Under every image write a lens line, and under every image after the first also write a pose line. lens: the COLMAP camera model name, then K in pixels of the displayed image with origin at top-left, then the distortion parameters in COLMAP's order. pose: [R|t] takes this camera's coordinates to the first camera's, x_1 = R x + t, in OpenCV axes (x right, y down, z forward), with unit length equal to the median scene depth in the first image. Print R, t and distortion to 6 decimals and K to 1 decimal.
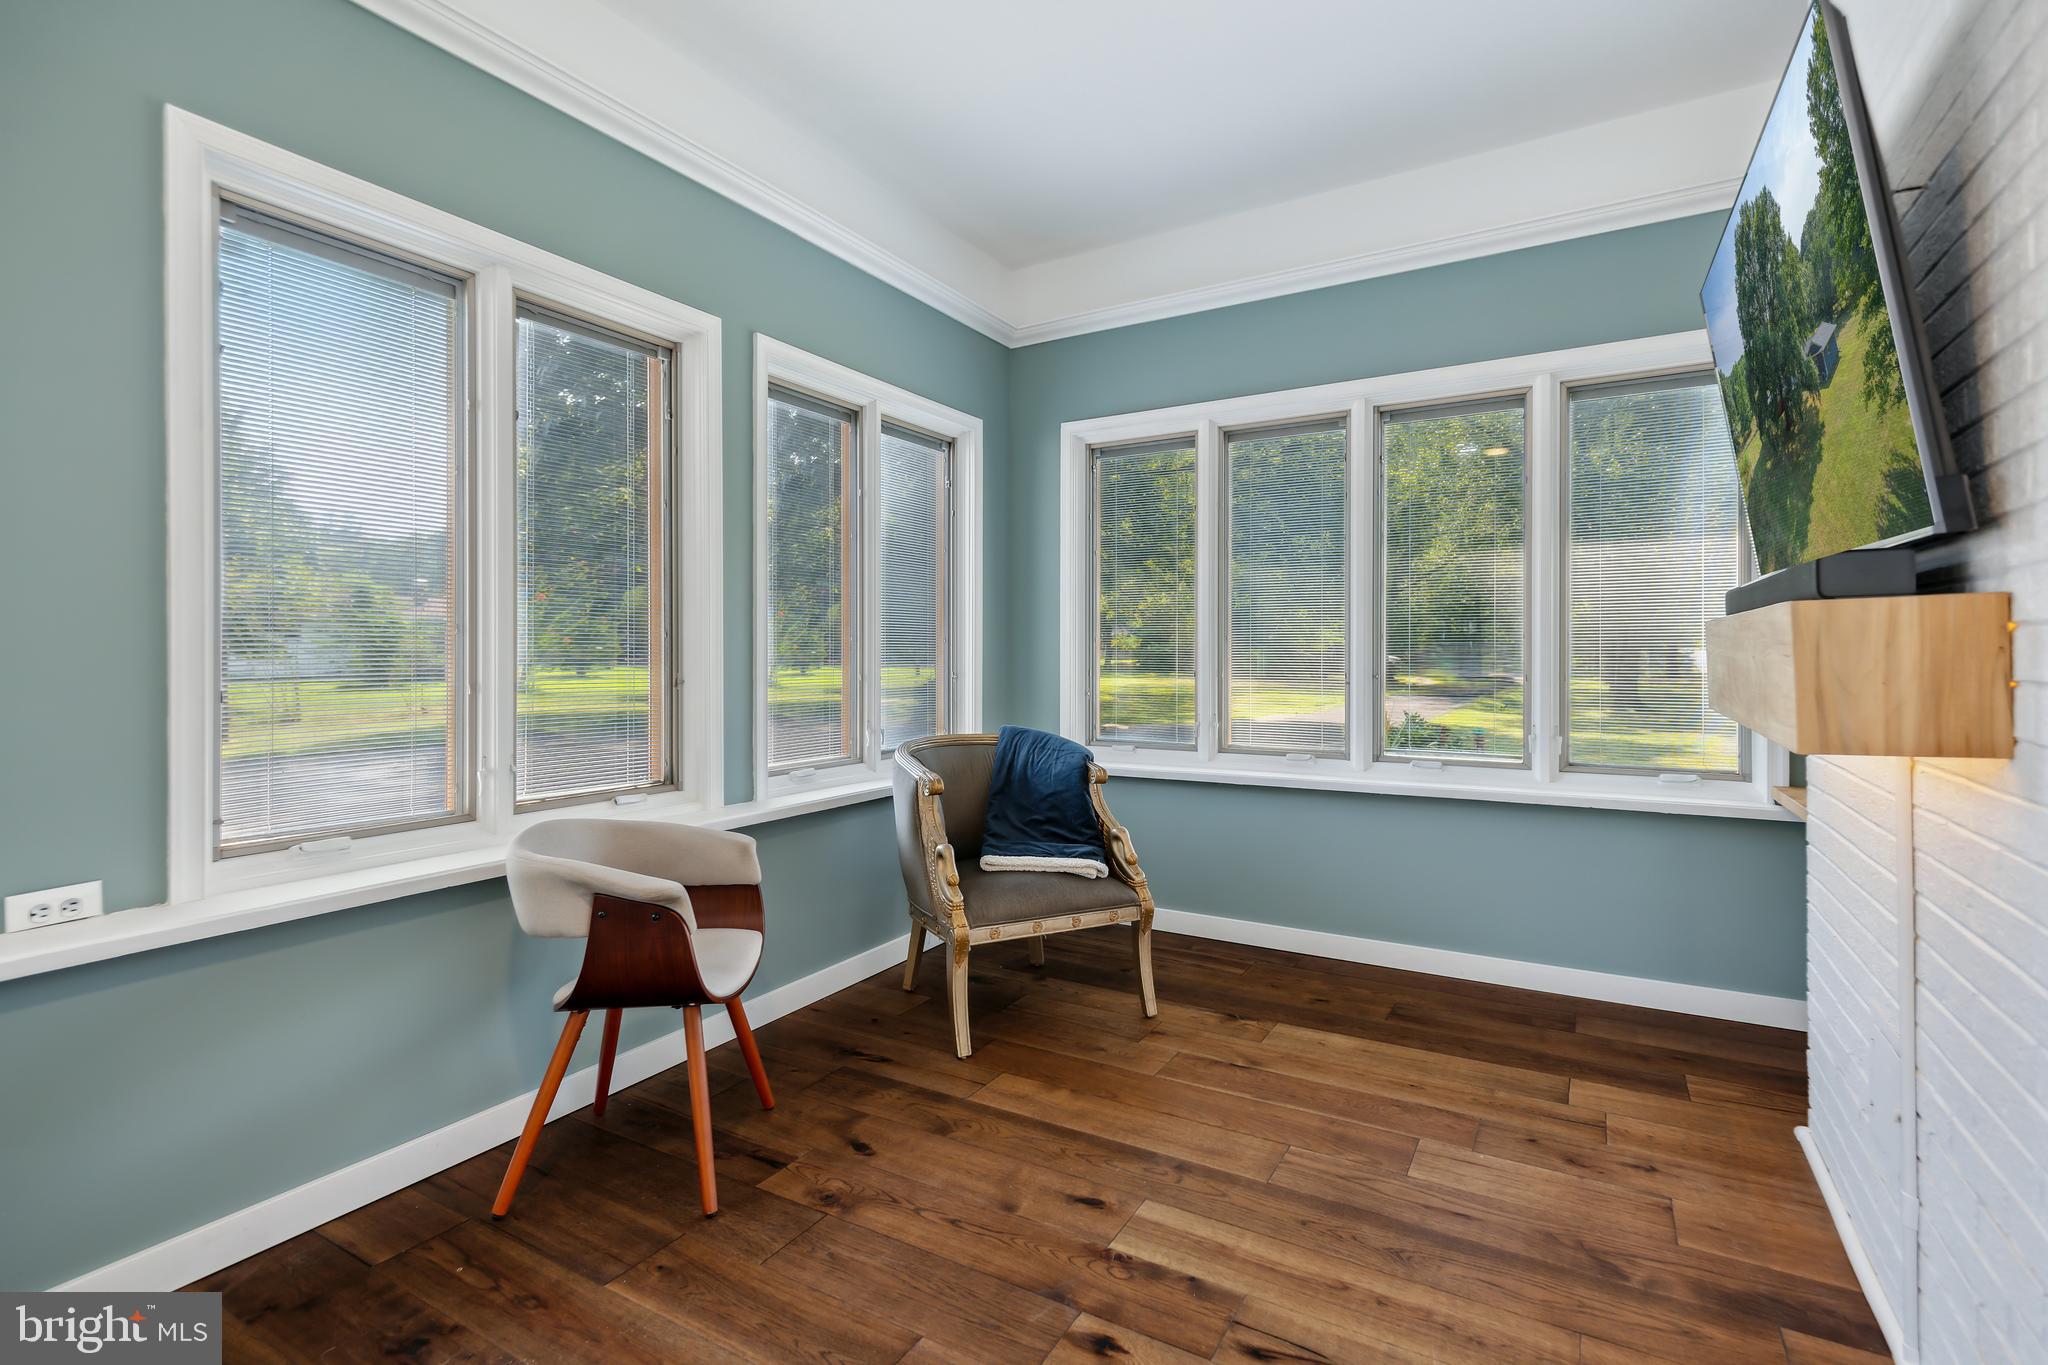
lens RADIAL K [[949.5, 0, 1022.6], [0, 949.5, 668.7], [0, 0, 1]] dist [0.024375, -0.009879]
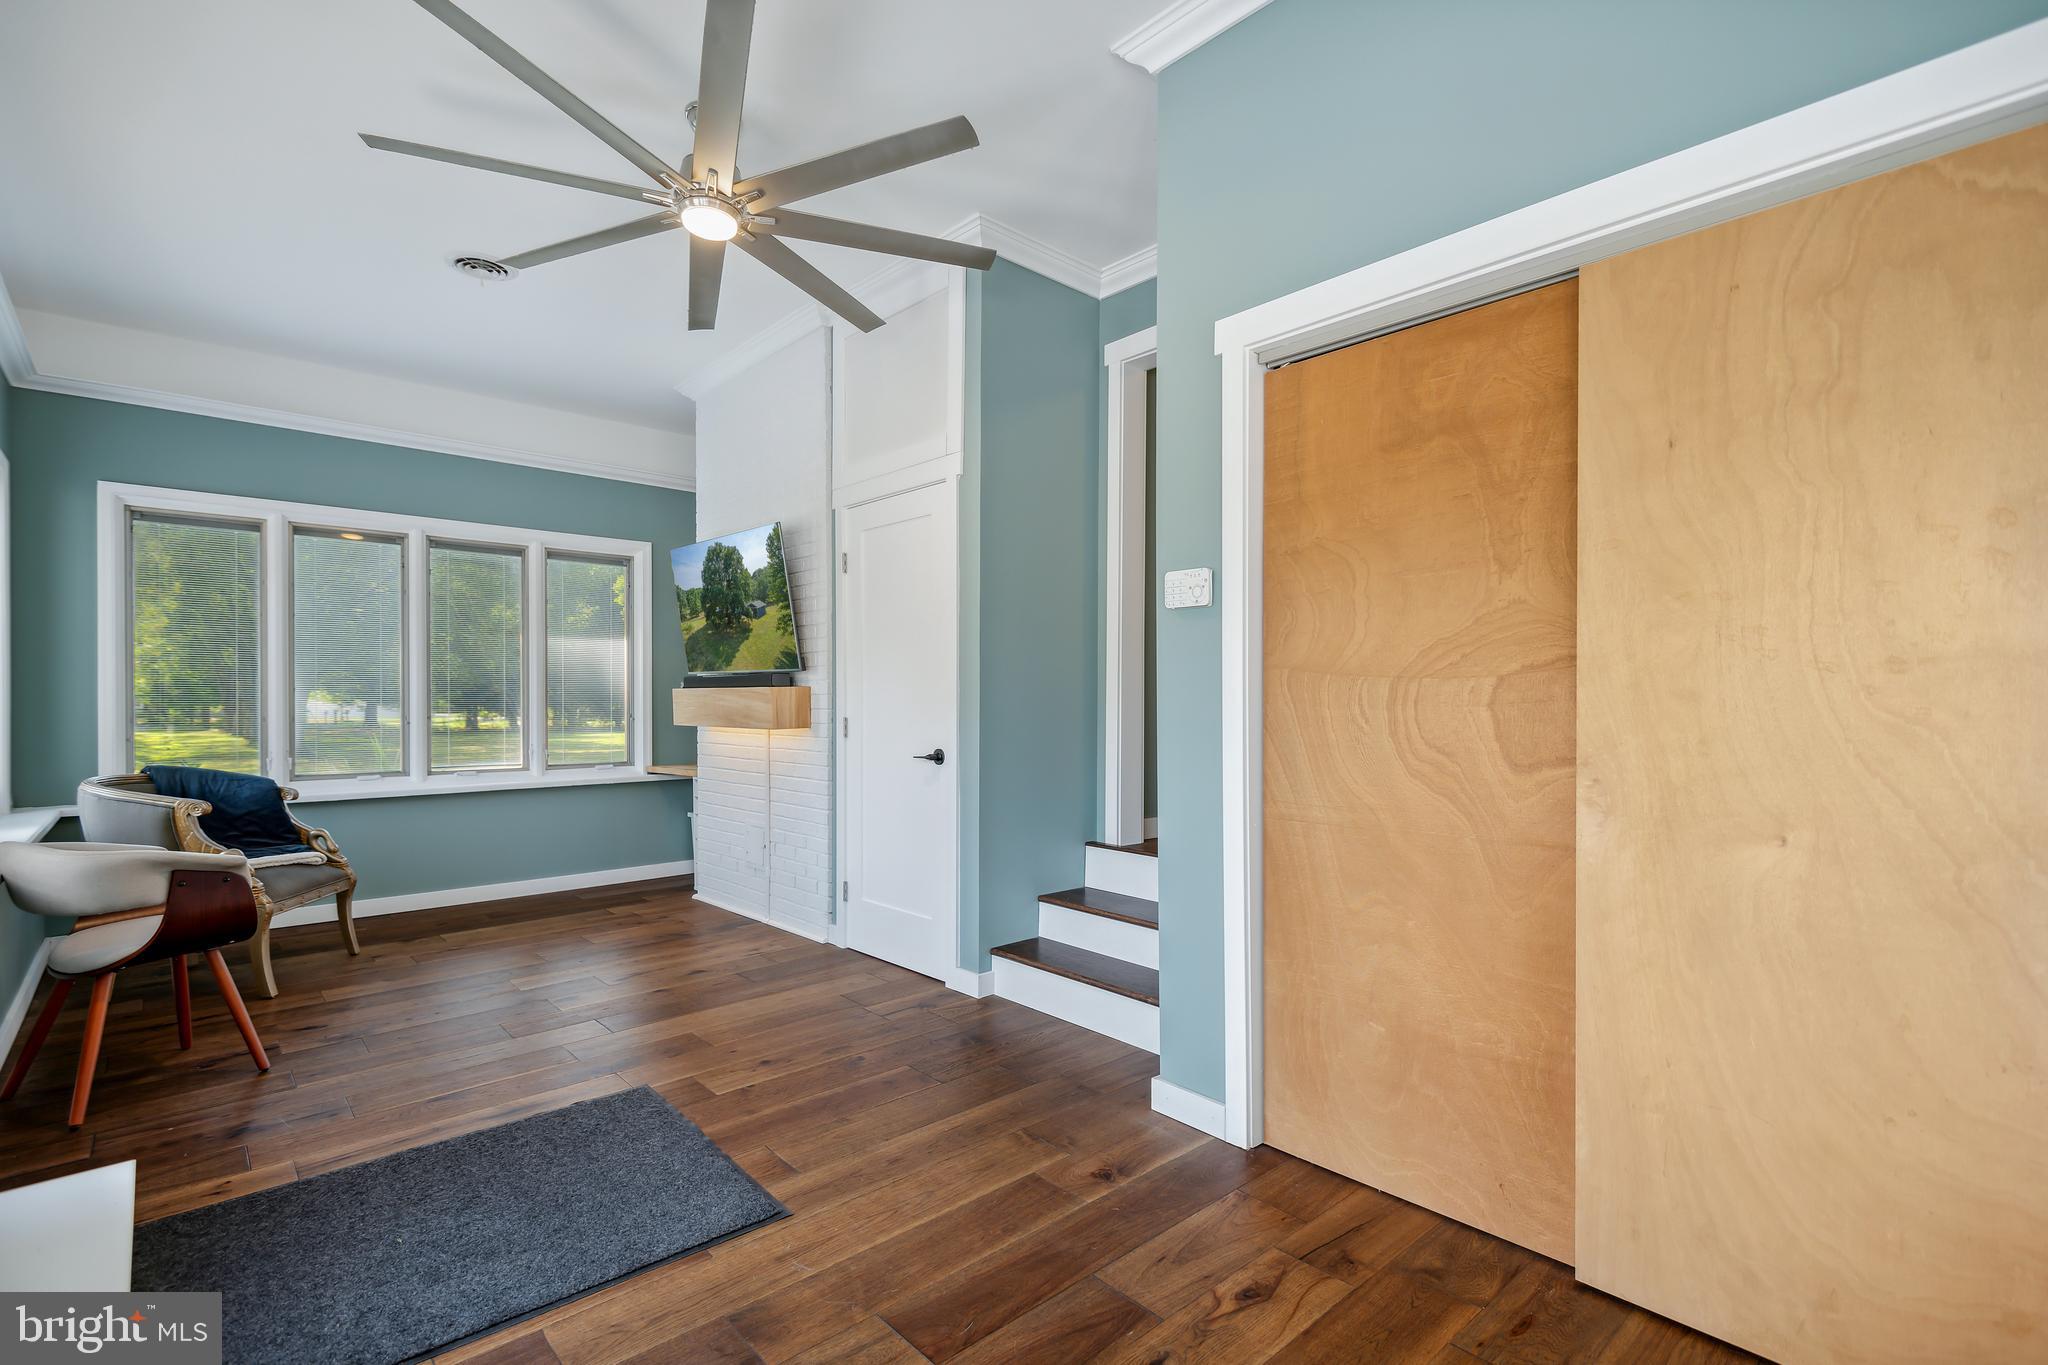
lens RADIAL K [[949.5, 0, 1011.4], [0, 949.5, 715.0], [0, 0, 1]] dist [0.024375, -0.009879]
pose [[0.303208, -0.012134, 0.952847, -1.225192], [0.016005, 0.999843, 0.007640, 0.012817], [-0.952790, 0.012934, 0.303355, -0.498474]]
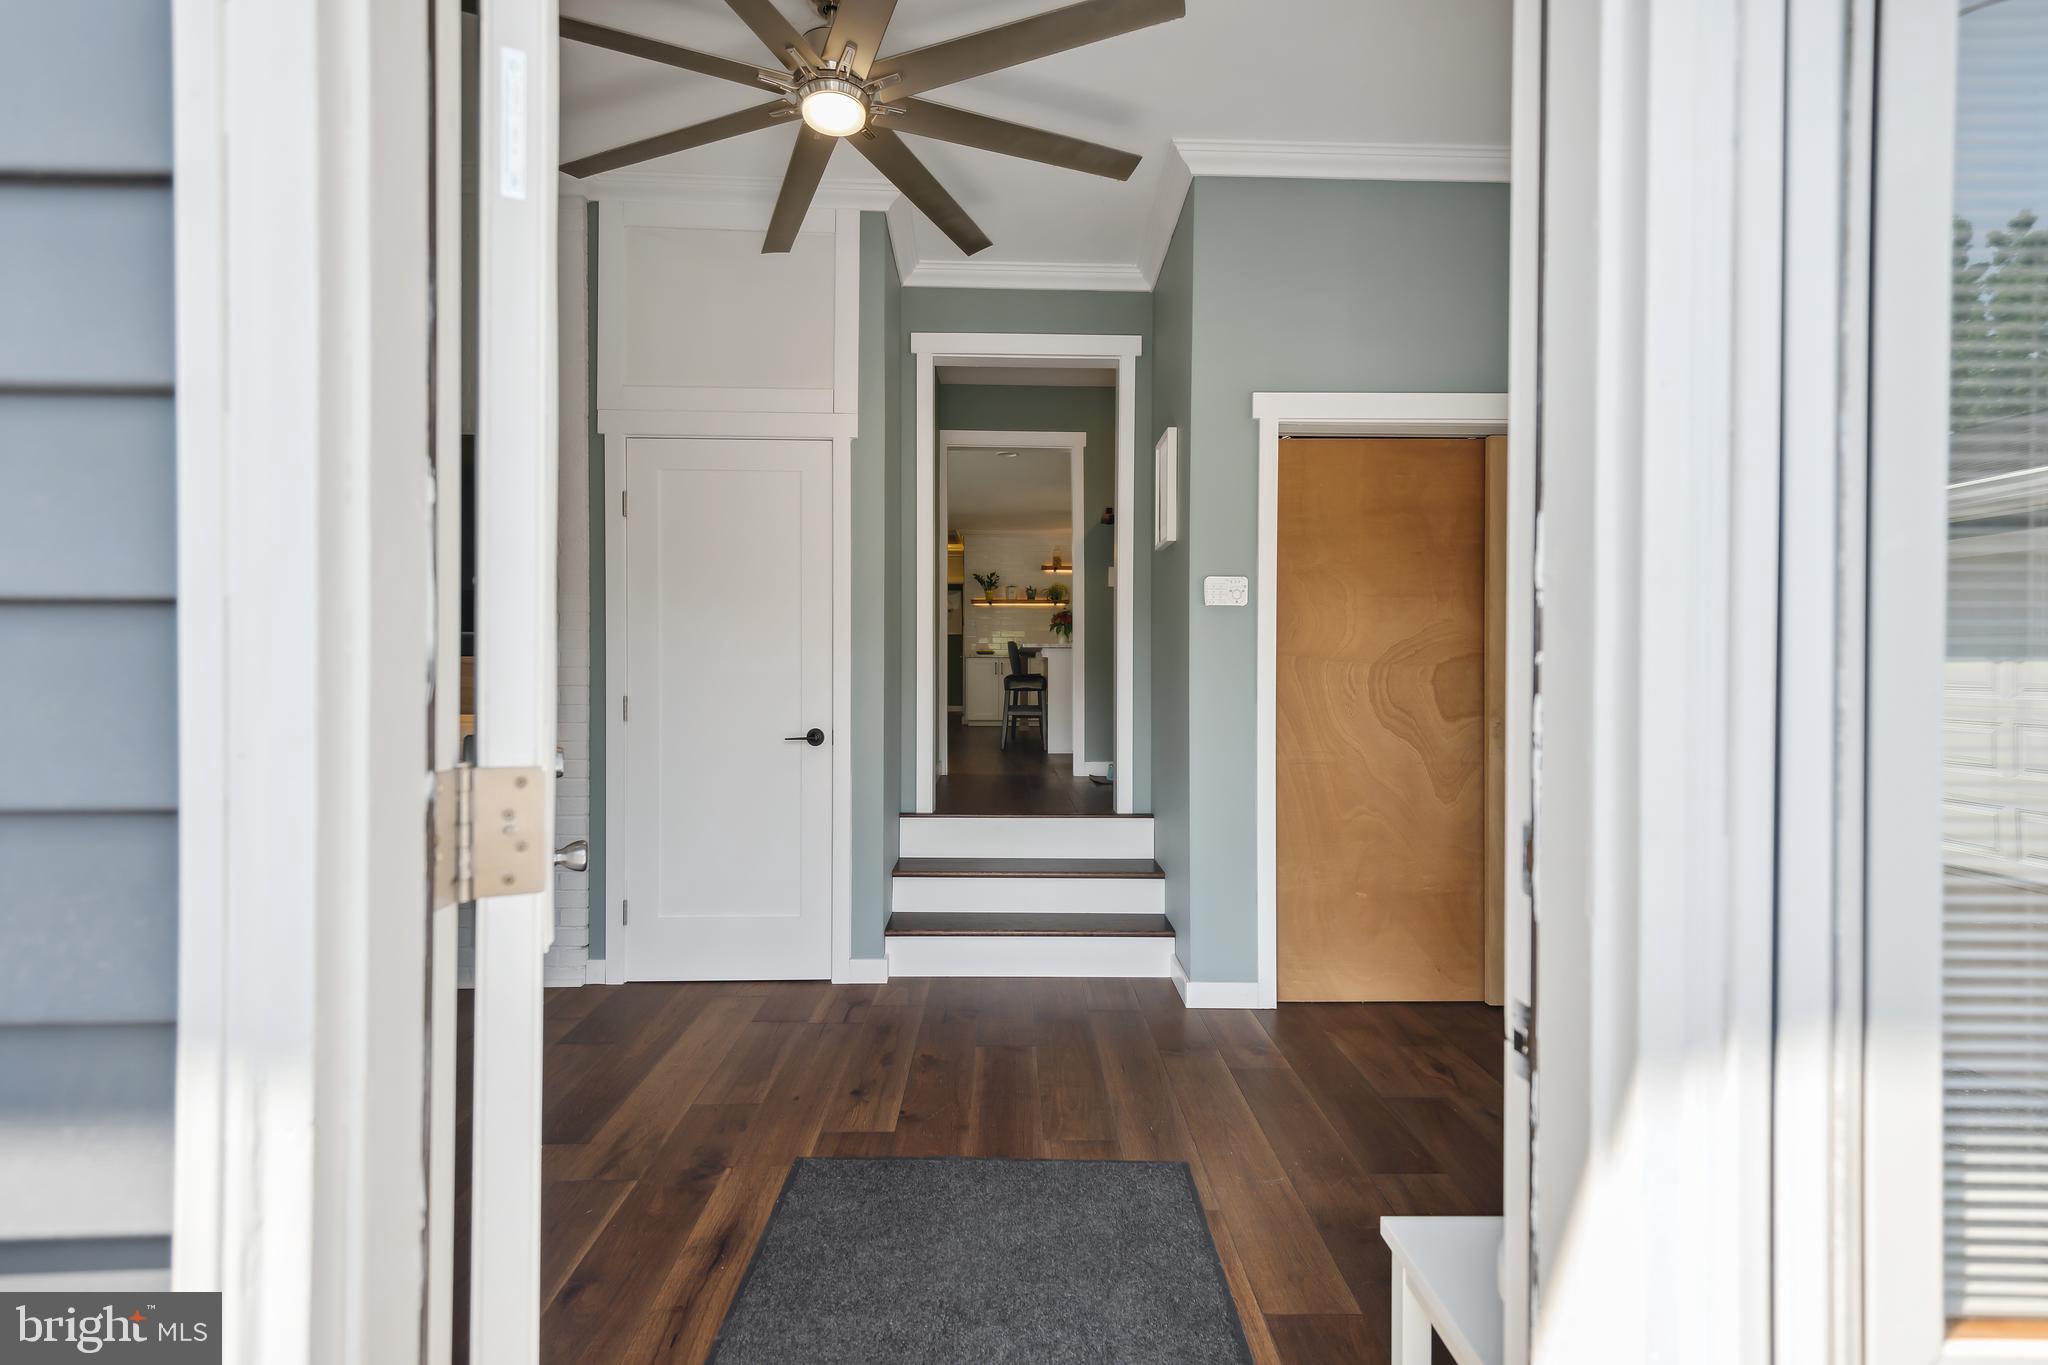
lens RADIAL K [[949.5, 0, 1027.0], [0, 949.5, 678.3], [0, 0, 1]] dist [0.024375, -0.009879]
pose [[-0.529233, -0.005903, 0.848456, -1.159994], [0.011695, 0.999830, 0.014251, -0.015338], [-0.848396, 0.017465, -0.529074, 0.634113]]
